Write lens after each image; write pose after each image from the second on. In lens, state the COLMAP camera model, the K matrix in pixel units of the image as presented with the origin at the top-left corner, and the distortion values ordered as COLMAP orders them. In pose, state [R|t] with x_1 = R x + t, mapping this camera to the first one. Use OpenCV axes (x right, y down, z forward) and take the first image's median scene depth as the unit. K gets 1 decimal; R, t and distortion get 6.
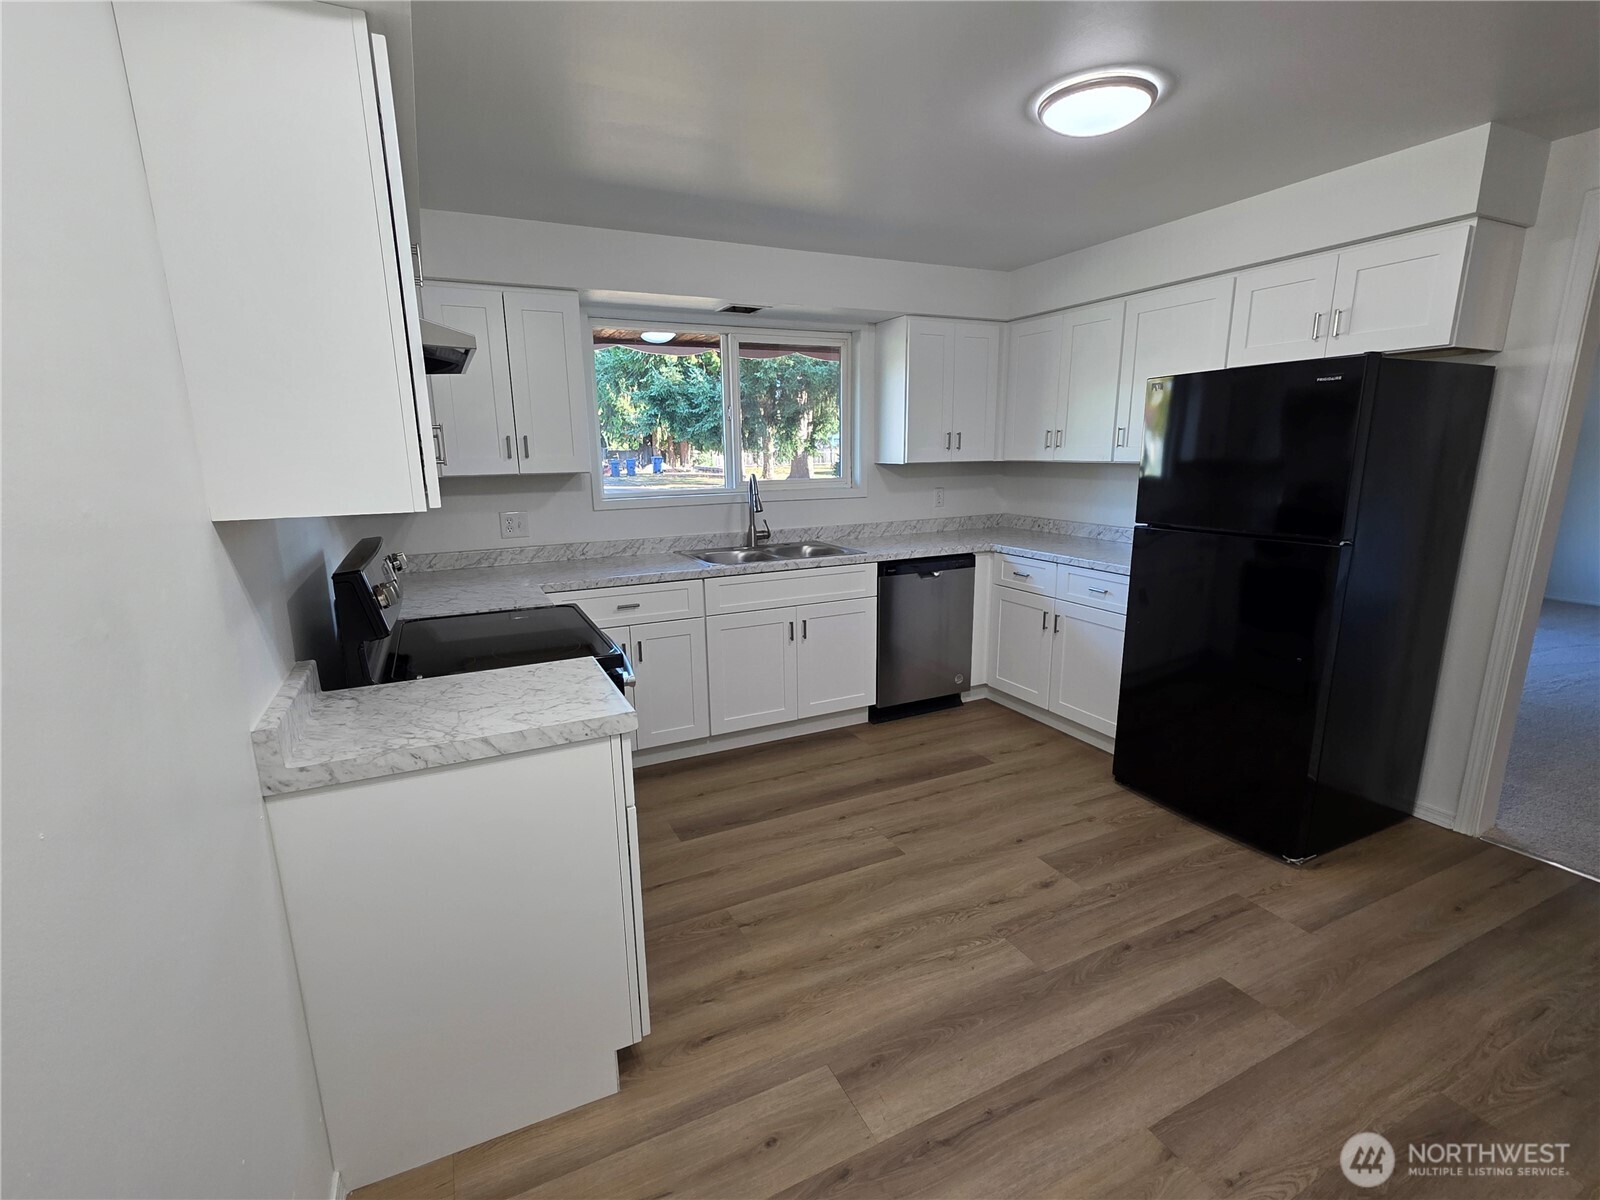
lens RADIAL K [[735.0, 0, 801.1], [0, 735.0, 607.6], [0, 0, 1]] dist [-0.000103, 0.002783]
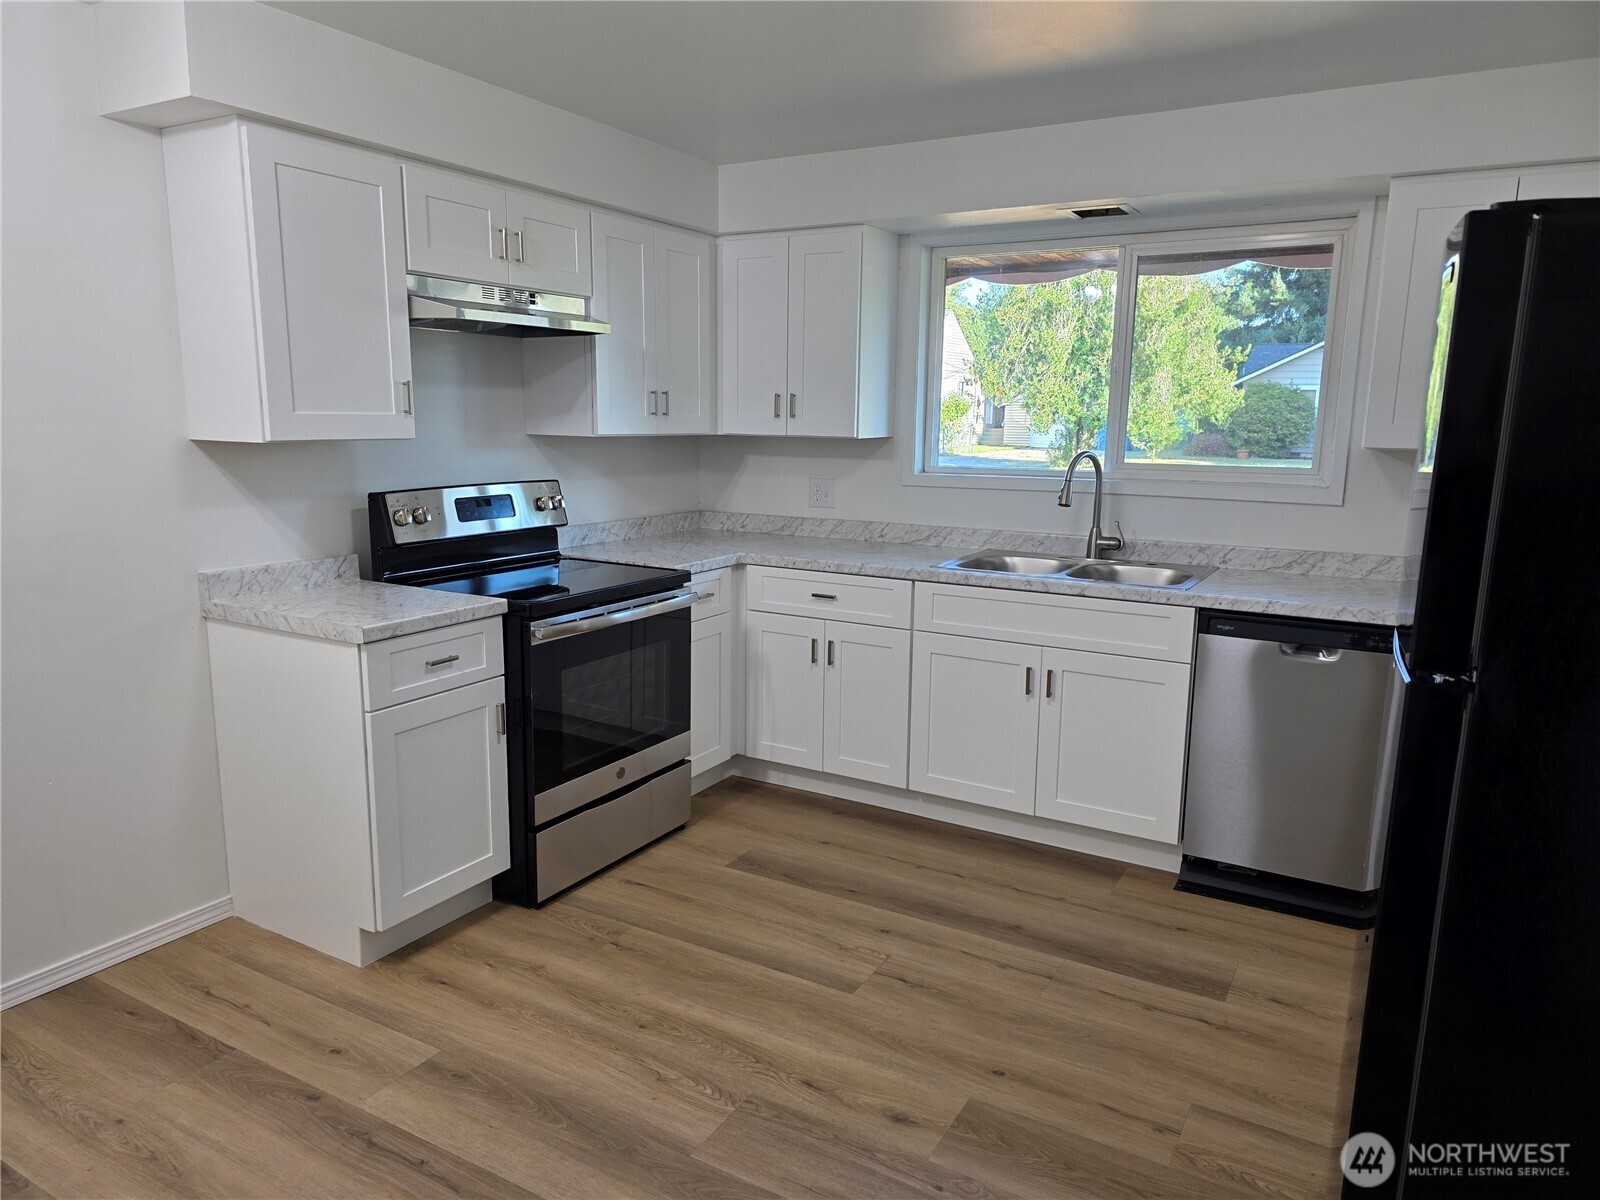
lens RADIAL K [[1074.7, 0, 794.6], [0, 1074.7, 591.4], [0, 0, 1]] dist [0.073825, -0.065164]
pose [[0.557605, 0.160375, -0.814467, 0.944608], [-0.197253, 0.978656, 0.057660, -0.090927], [0.806330, 0.128505, 0.577338, 0.336561]]
